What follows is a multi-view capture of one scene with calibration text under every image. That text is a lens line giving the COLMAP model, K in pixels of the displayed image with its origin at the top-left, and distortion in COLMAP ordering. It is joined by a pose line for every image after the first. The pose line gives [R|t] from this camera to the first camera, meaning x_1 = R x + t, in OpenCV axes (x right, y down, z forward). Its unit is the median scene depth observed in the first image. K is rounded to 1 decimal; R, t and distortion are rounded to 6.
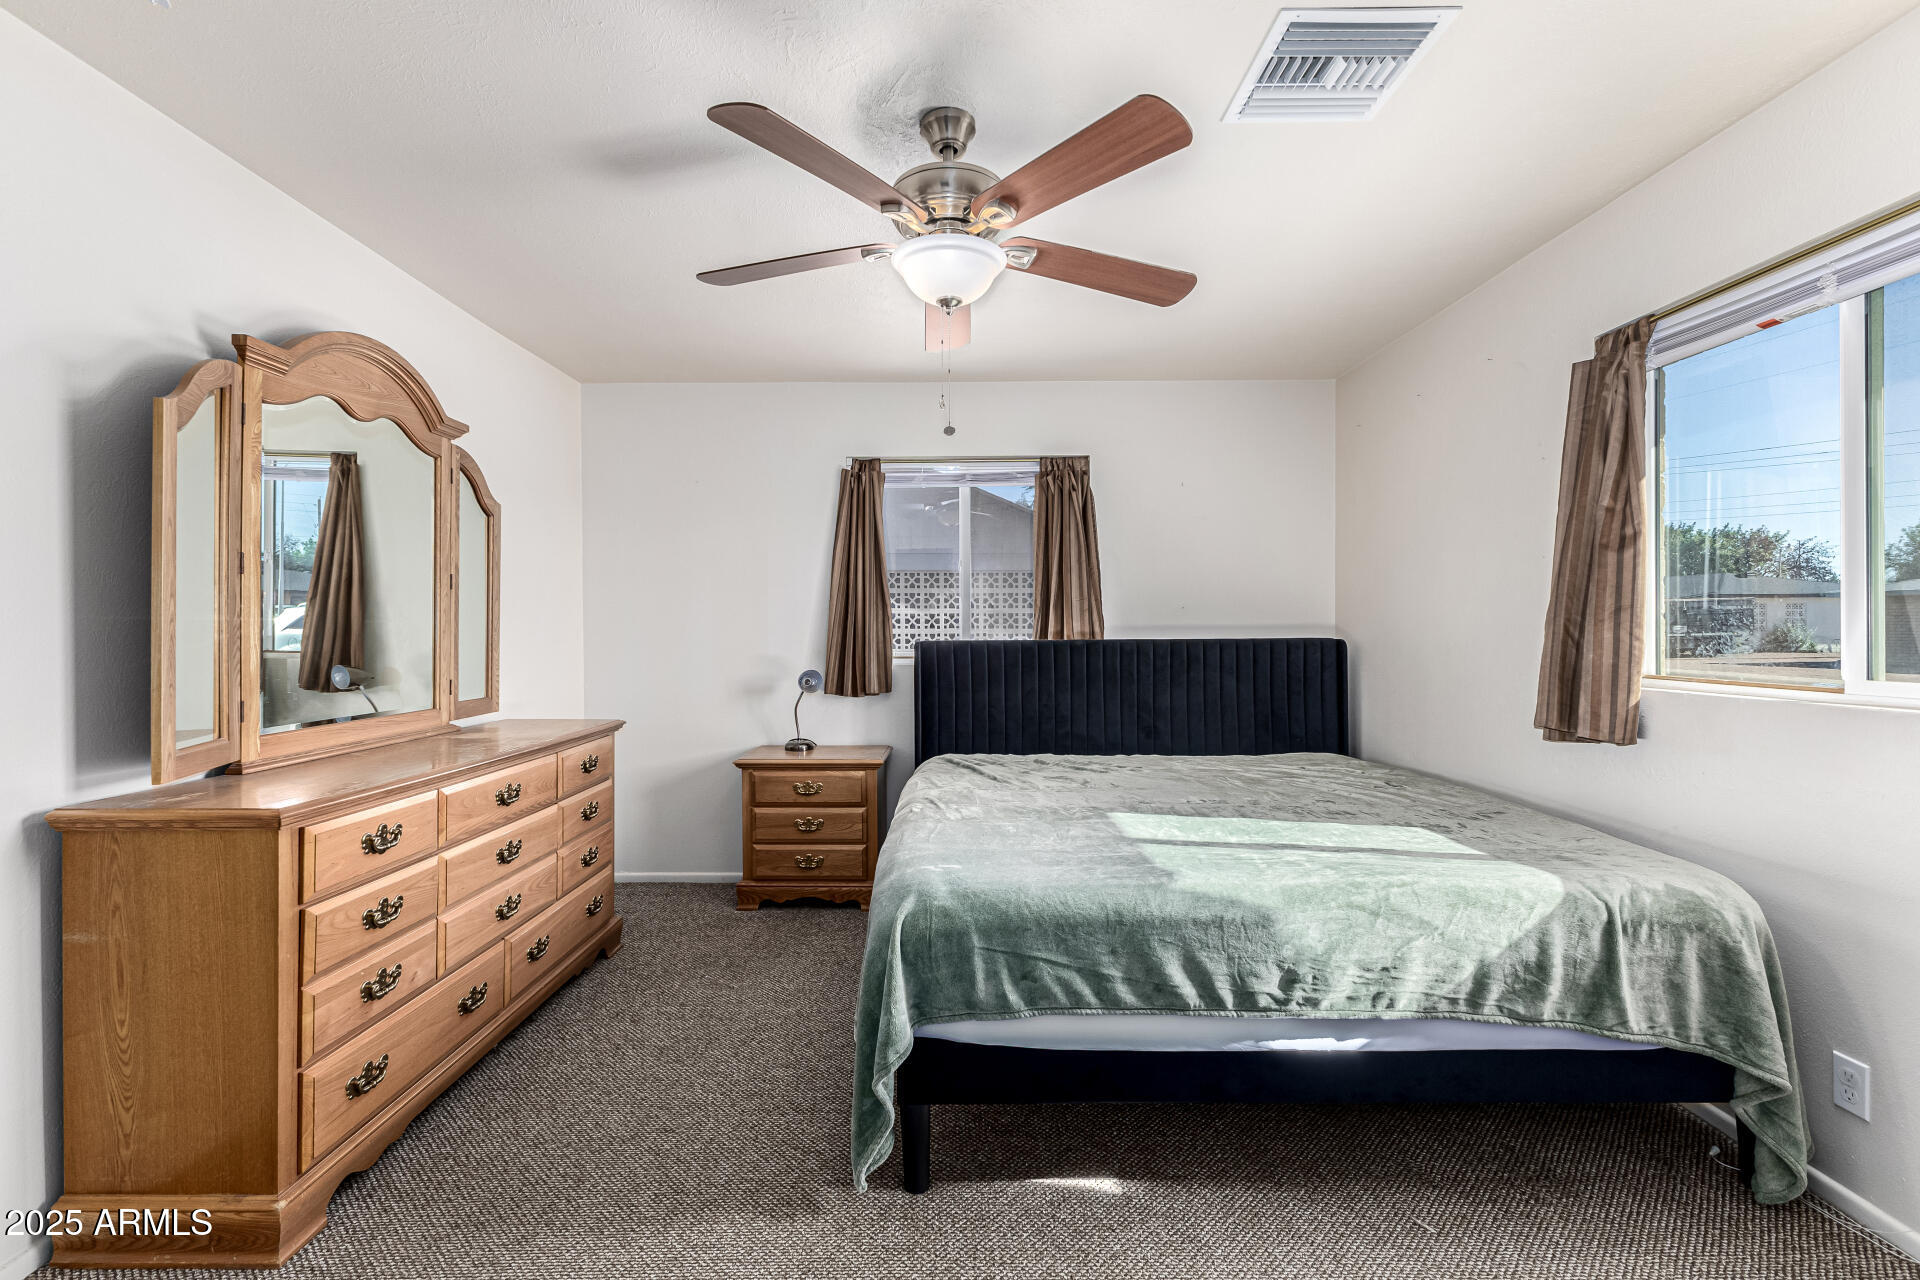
lens RADIAL K [[832.0, 0, 967.0], [0, 832.0, 638.6], [0, 0, 1]] dist [0.011008, -0.003611]
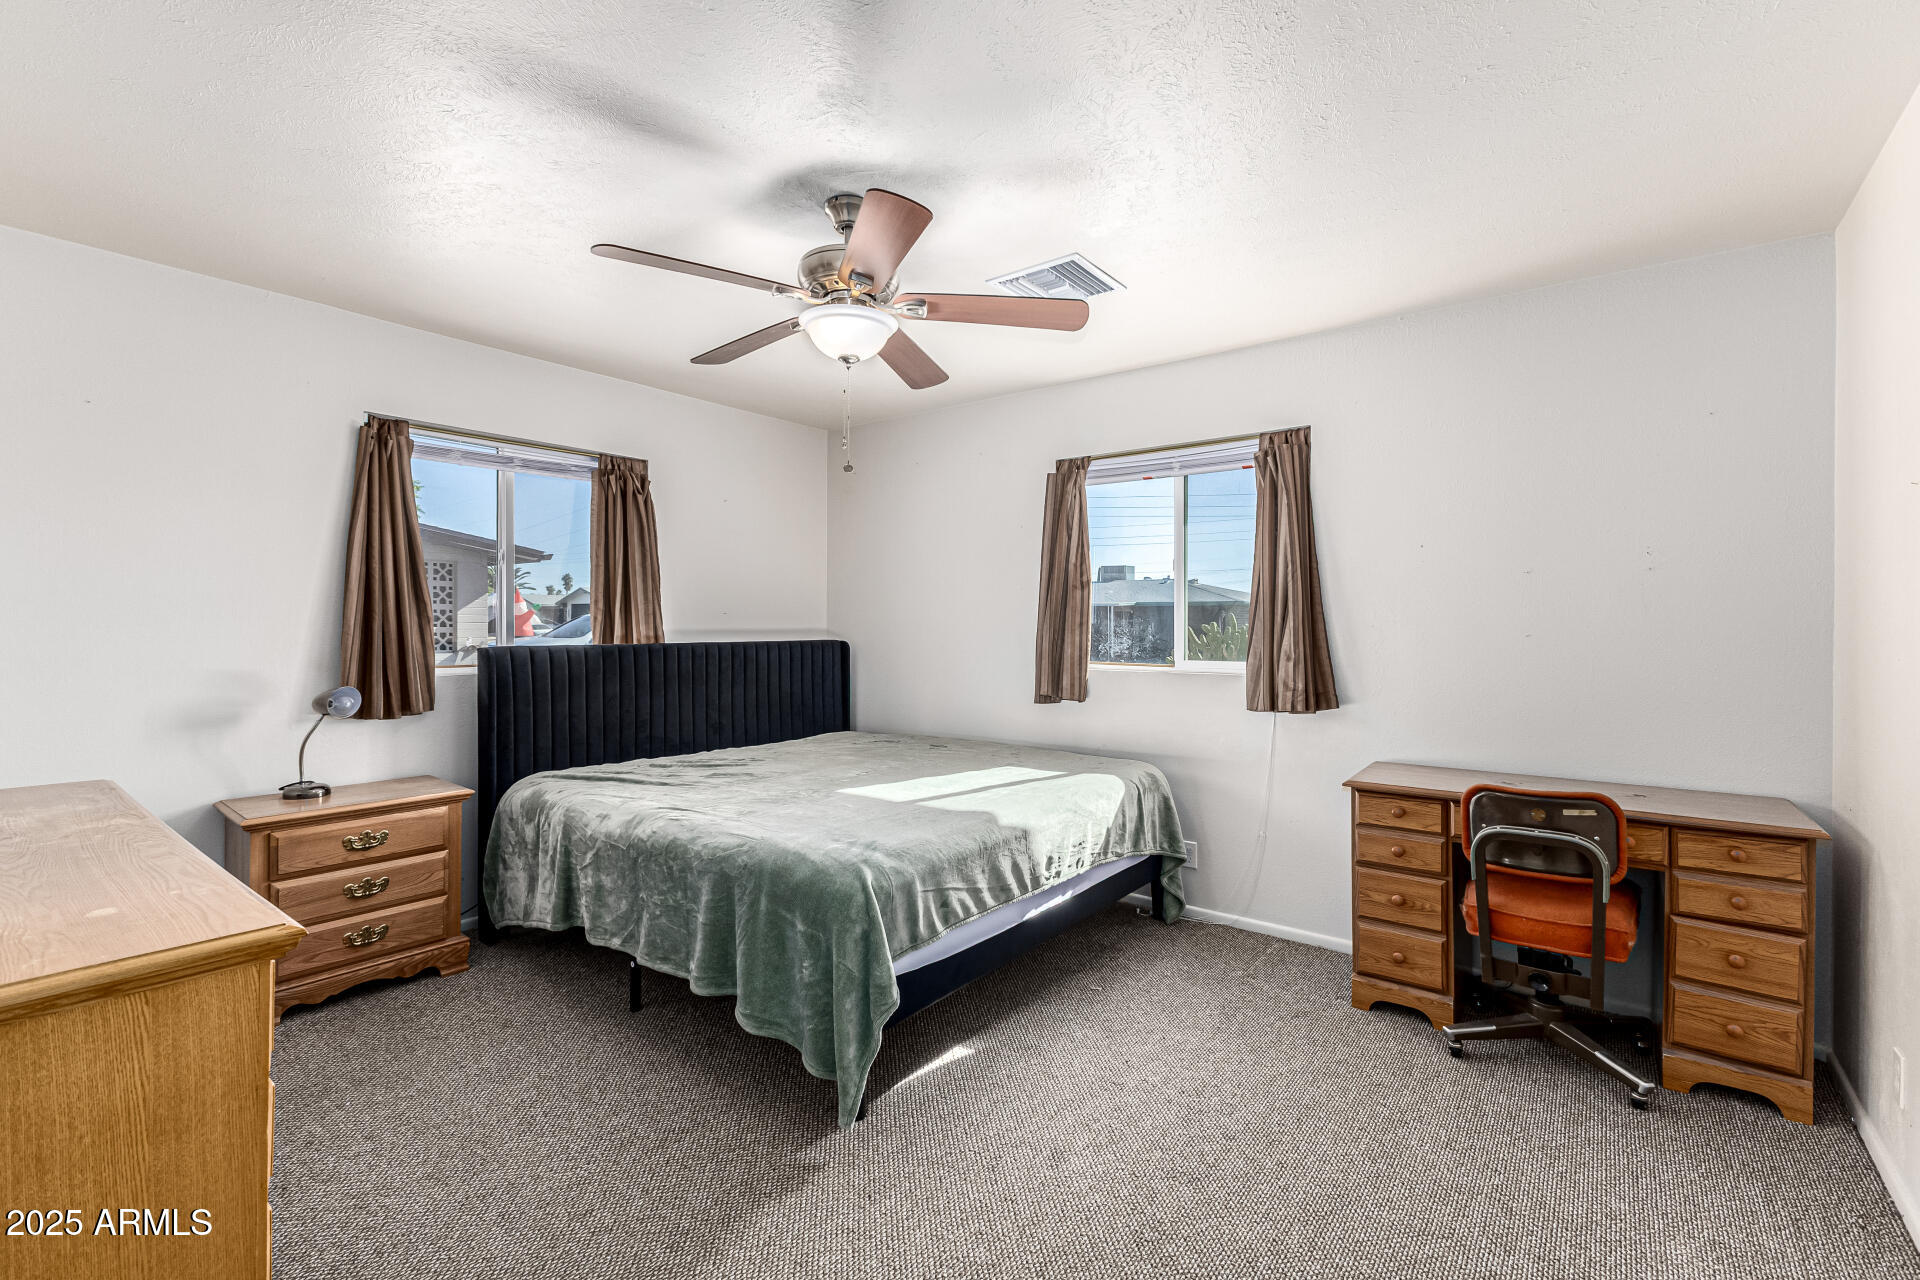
lens RADIAL K [[832.0, 0, 972.0], [0, 832.0, 637.4], [0, 0, 1]] dist [0.011008, -0.003611]
pose [[0.609789, -0.005972, 0.792541, -0.487976], [0.003386, 0.999982, 0.004930, -0.011023], [-0.792556, -0.000322, 0.609798, 0.086944]]
